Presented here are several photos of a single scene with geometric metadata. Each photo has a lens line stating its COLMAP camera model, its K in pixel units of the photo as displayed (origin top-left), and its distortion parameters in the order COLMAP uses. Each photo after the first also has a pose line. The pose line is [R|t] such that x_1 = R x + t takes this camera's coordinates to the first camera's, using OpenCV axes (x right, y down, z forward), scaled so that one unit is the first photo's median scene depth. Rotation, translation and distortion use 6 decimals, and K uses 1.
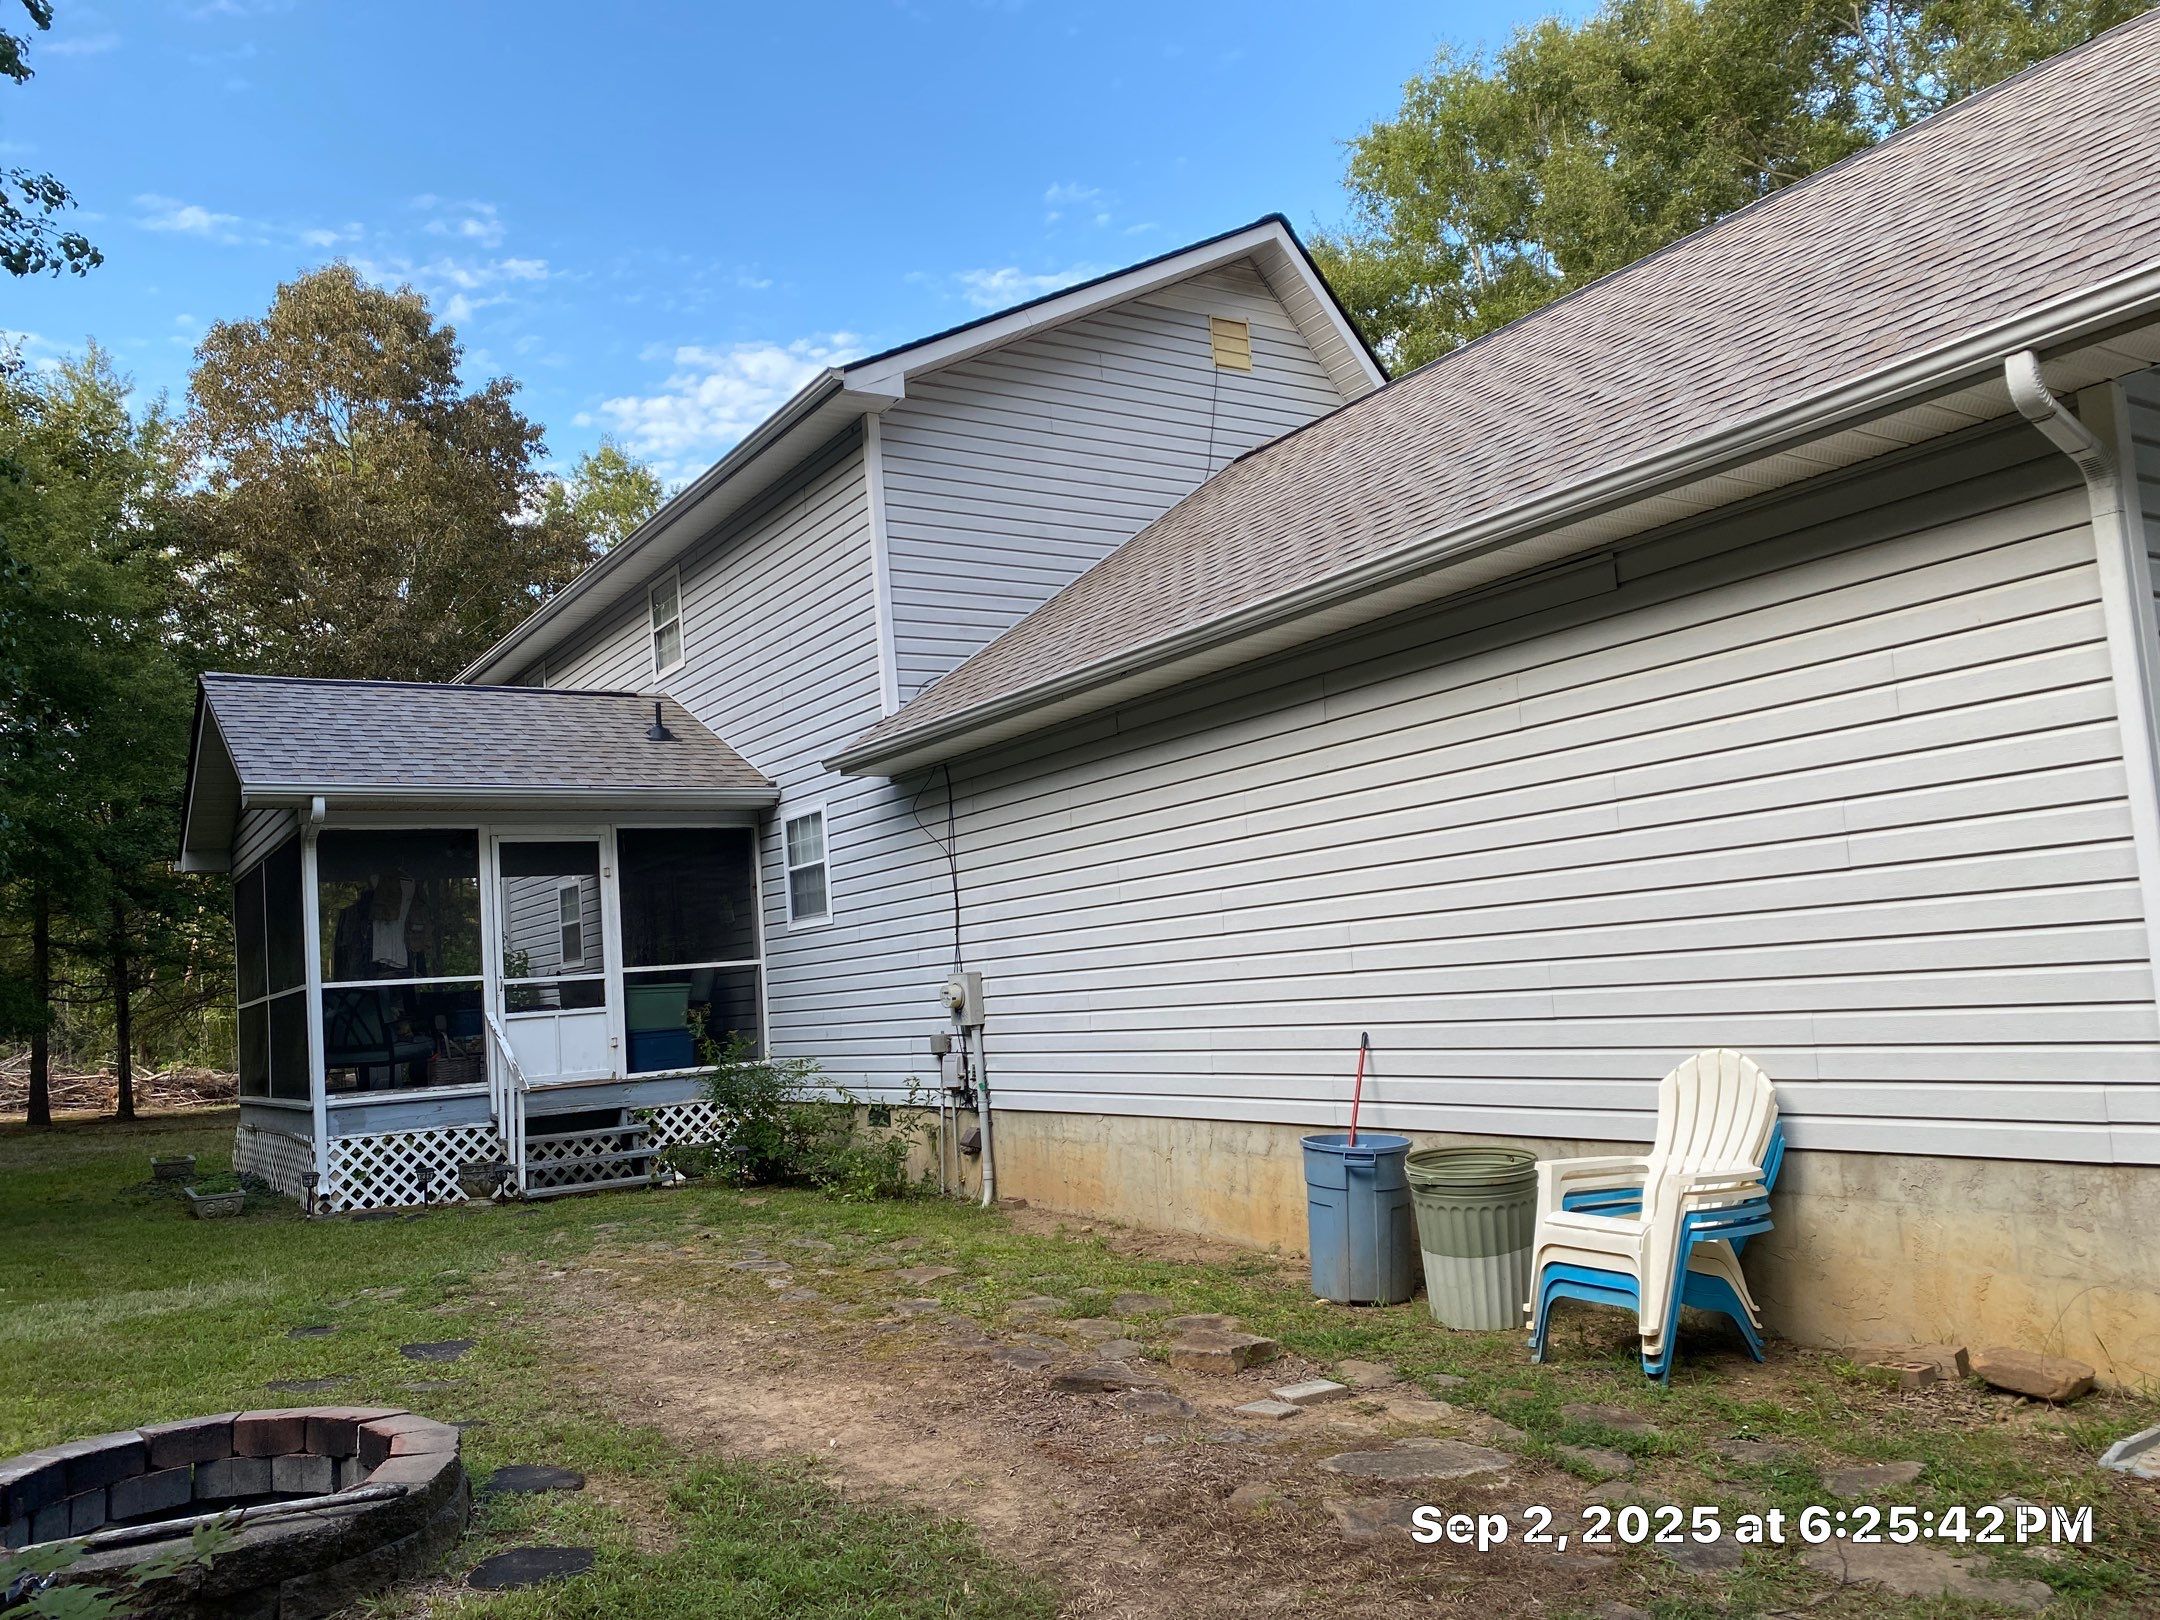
lens RADIAL K [[1660.6, 0, 1115.9], [0, 1660.6, 856.5], [0, 0, 1]] dist [0.052862, -0.102241]
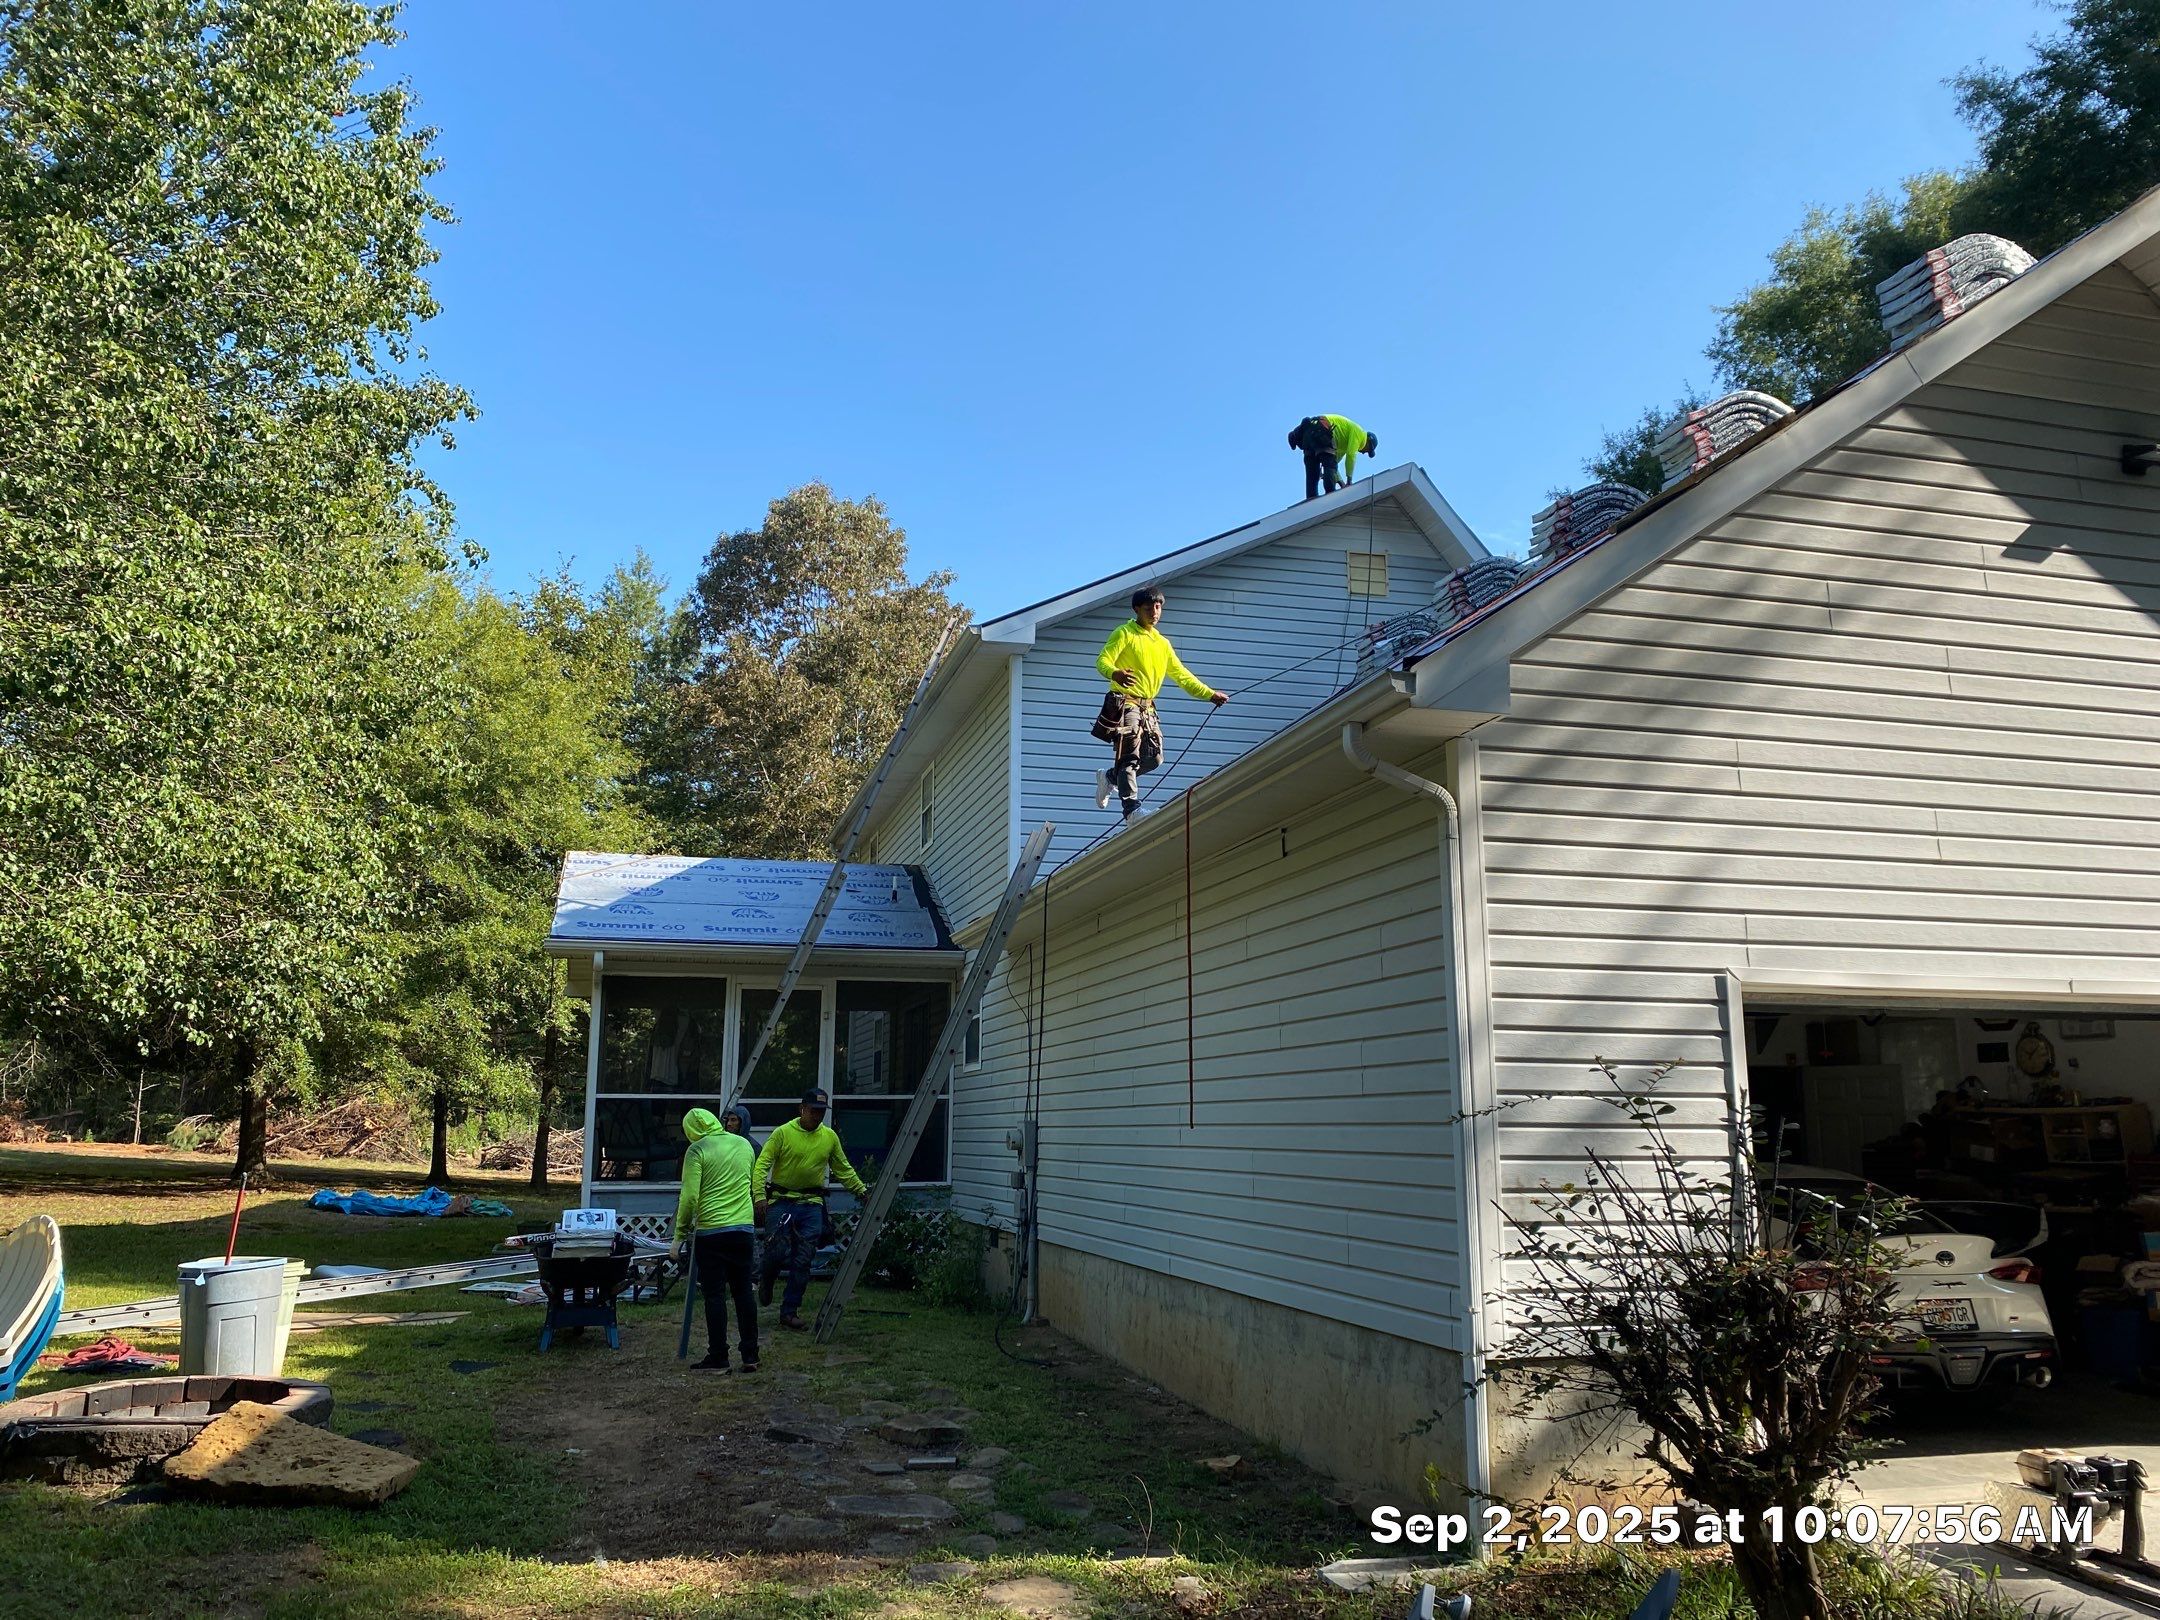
lens RADIAL K [[1654.7, 0, 1080.0], [0, 1654.7, 810.0], [0, 0, 1]] dist [0.024768, -0.014496]
pose [[0.947342, 0.011752, -0.320007, 0.312334], [-0.045273, 0.994204, -0.097516, -0.037135], [0.317006, 0.106869, 0.942383, -0.134068]]
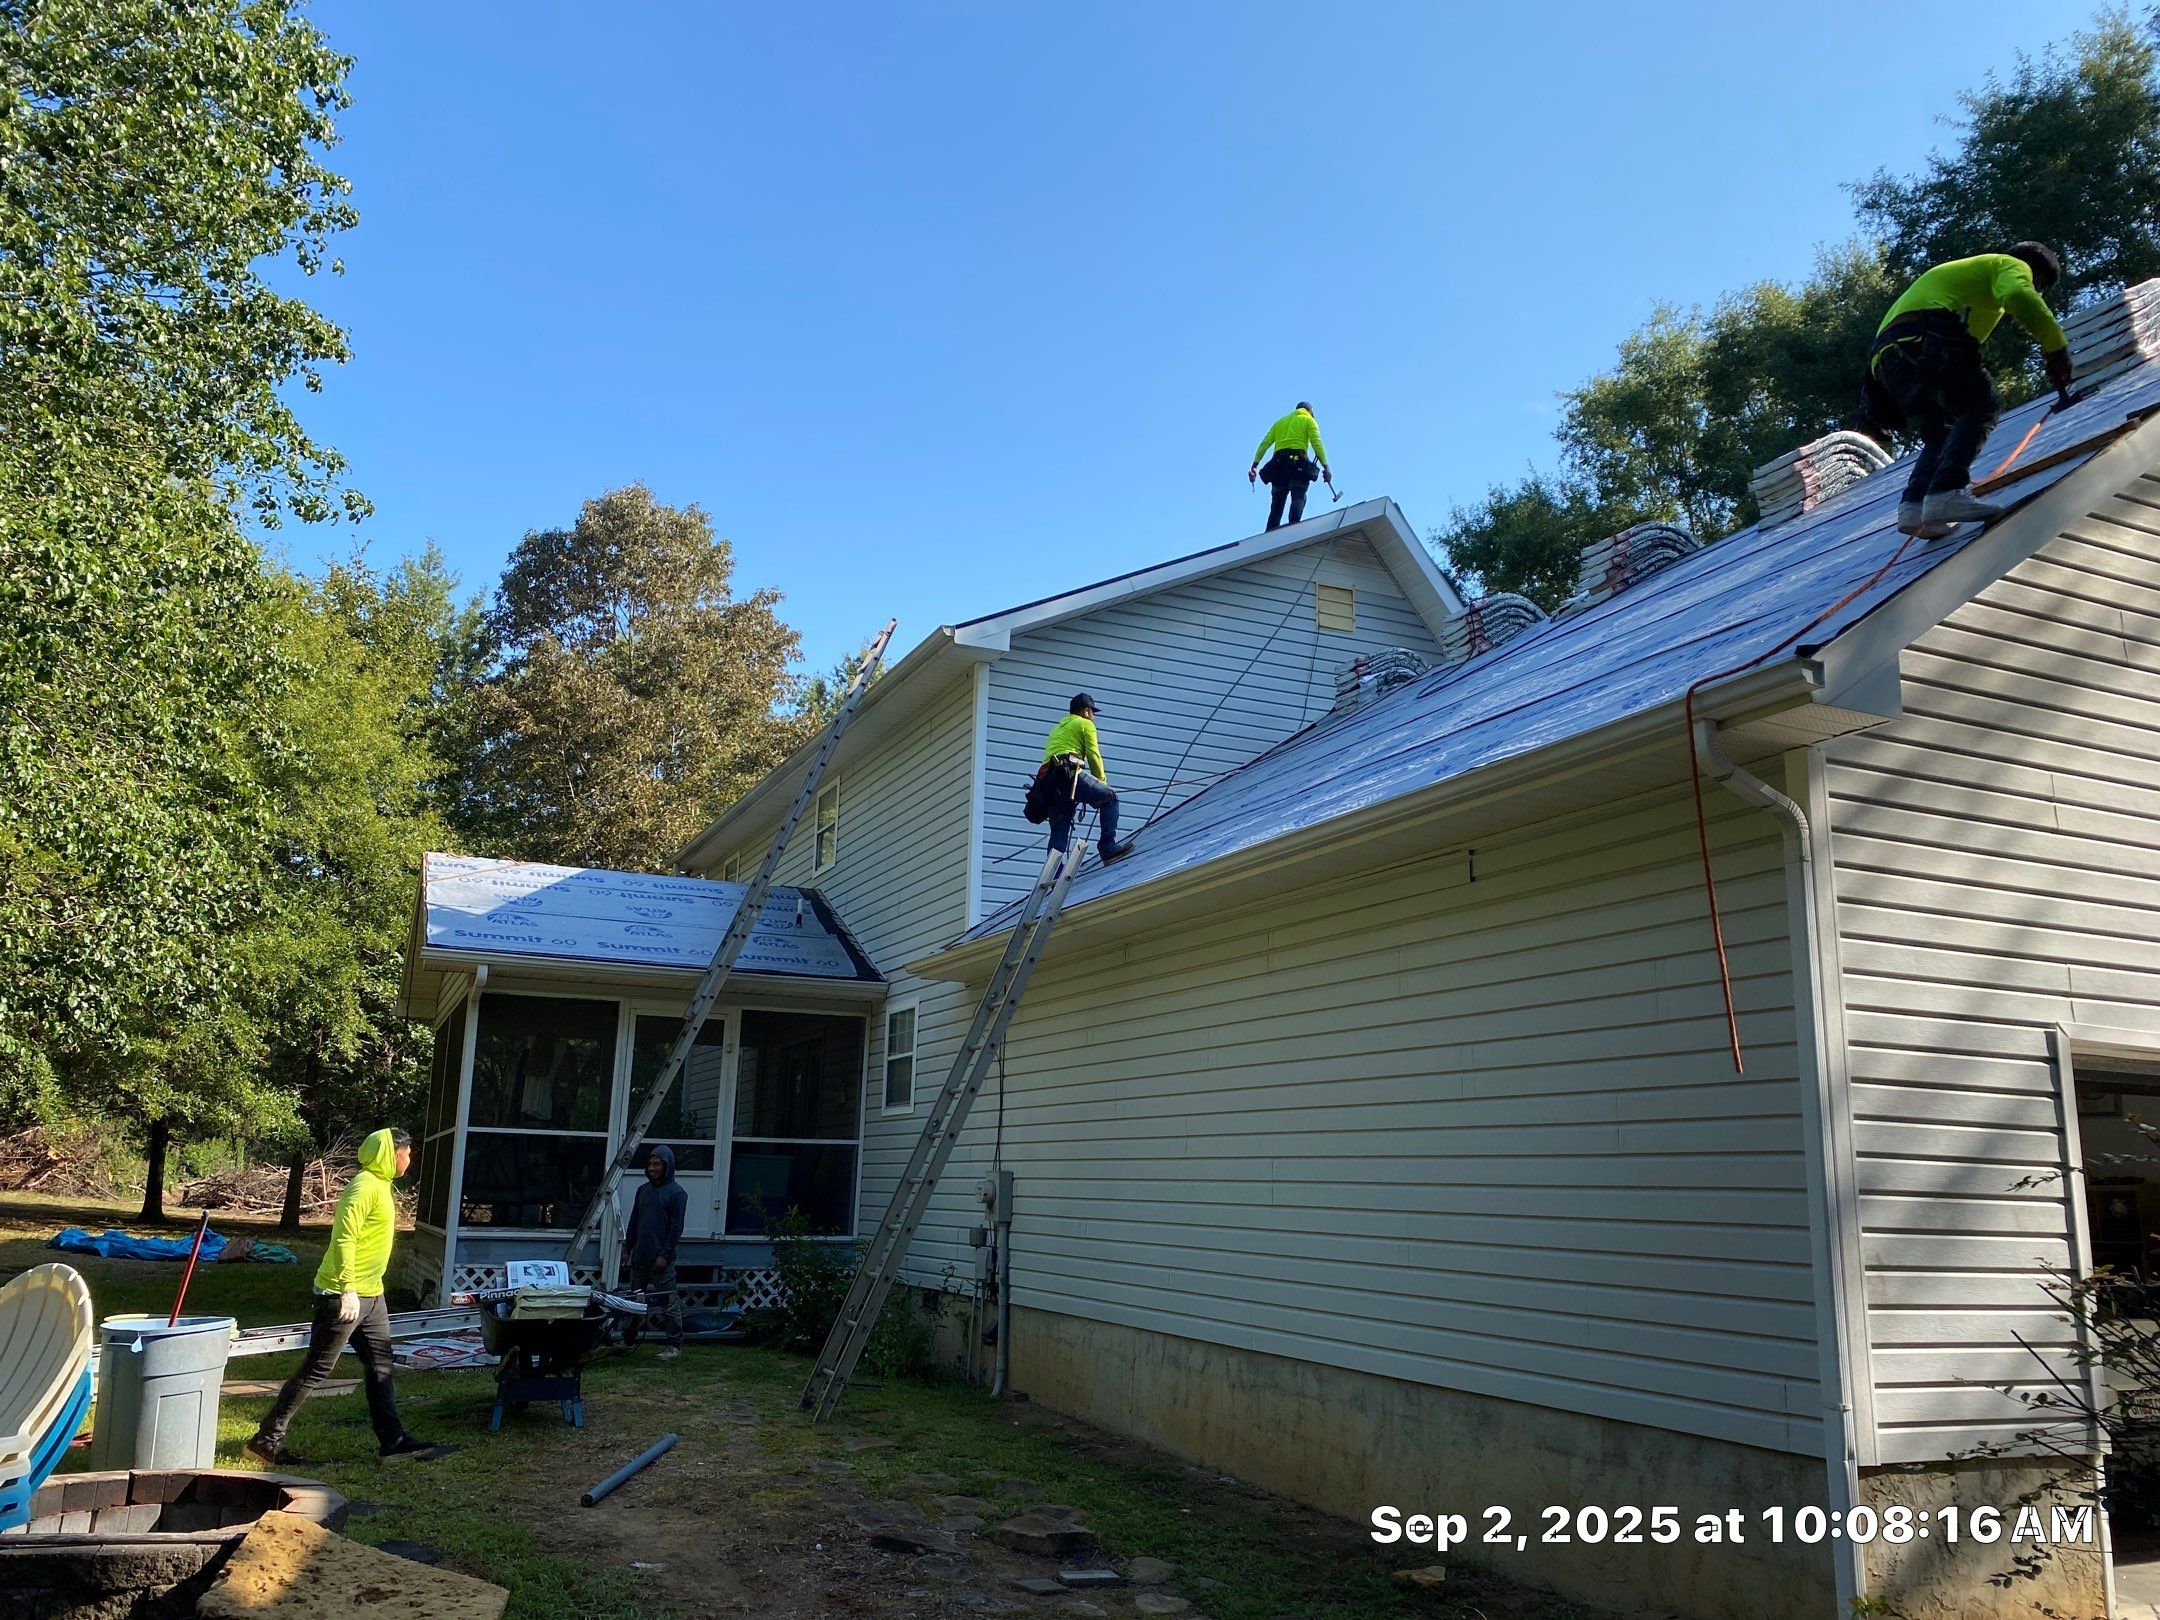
lens RADIAL K [[1666.8, 0, 1080.1], [0, 1666.8, 818.6], [0, 0, 1]] dist [0.008663, 0.001715]
pose [[0.982724, 0.060575, -0.174885, 0.131623], [-0.084420, 0.987608, -0.132299, -0.017611], [0.164704, 0.144777, 0.975660, -0.084557]]
